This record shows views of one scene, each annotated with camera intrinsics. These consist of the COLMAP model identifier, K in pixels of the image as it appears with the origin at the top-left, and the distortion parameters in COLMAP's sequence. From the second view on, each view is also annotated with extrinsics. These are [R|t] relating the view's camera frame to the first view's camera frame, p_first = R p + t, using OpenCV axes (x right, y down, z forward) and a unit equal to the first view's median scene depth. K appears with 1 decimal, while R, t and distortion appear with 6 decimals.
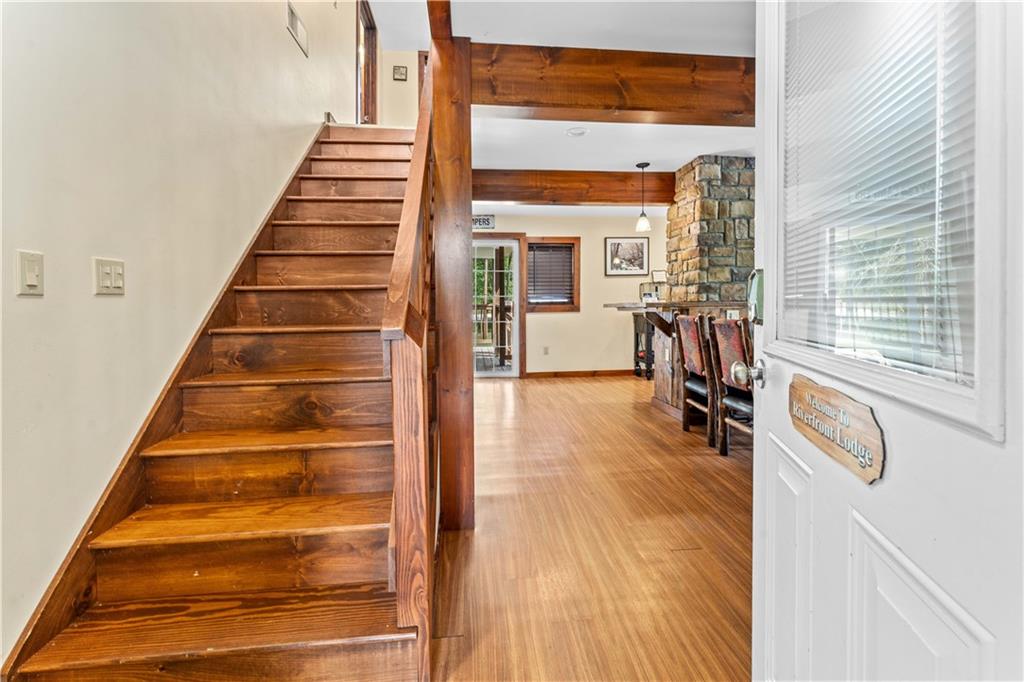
lens RADIAL K [[410.6, 0, 513.0], [0, 410.6, 312.2], [0, 0, 1]] dist [0.000307, 0.000038]
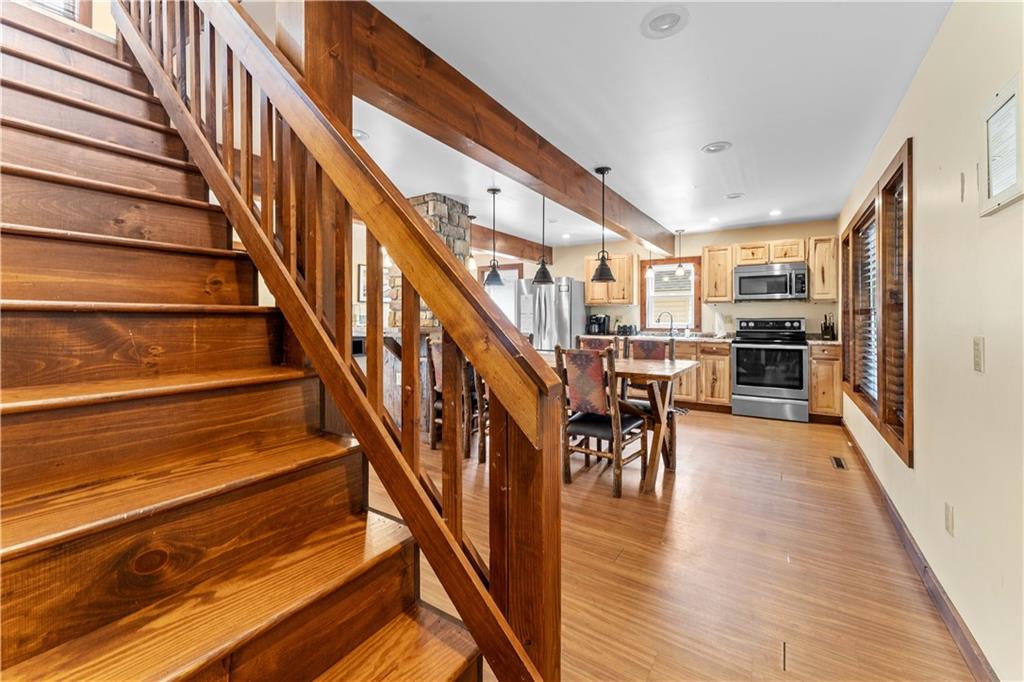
lens RADIAL K [[409.6, 0, 511.7], [0, 409.6, 322.8], [0, 0, 1]] dist [-0.000331, -0.000046]
pose [[0.636916, 0.008869, 0.770882, -0.391600], [0.008961, 0.999781, -0.018905, -0.021922], [-0.770881, 0.018949, 0.636697, 0.248198]]
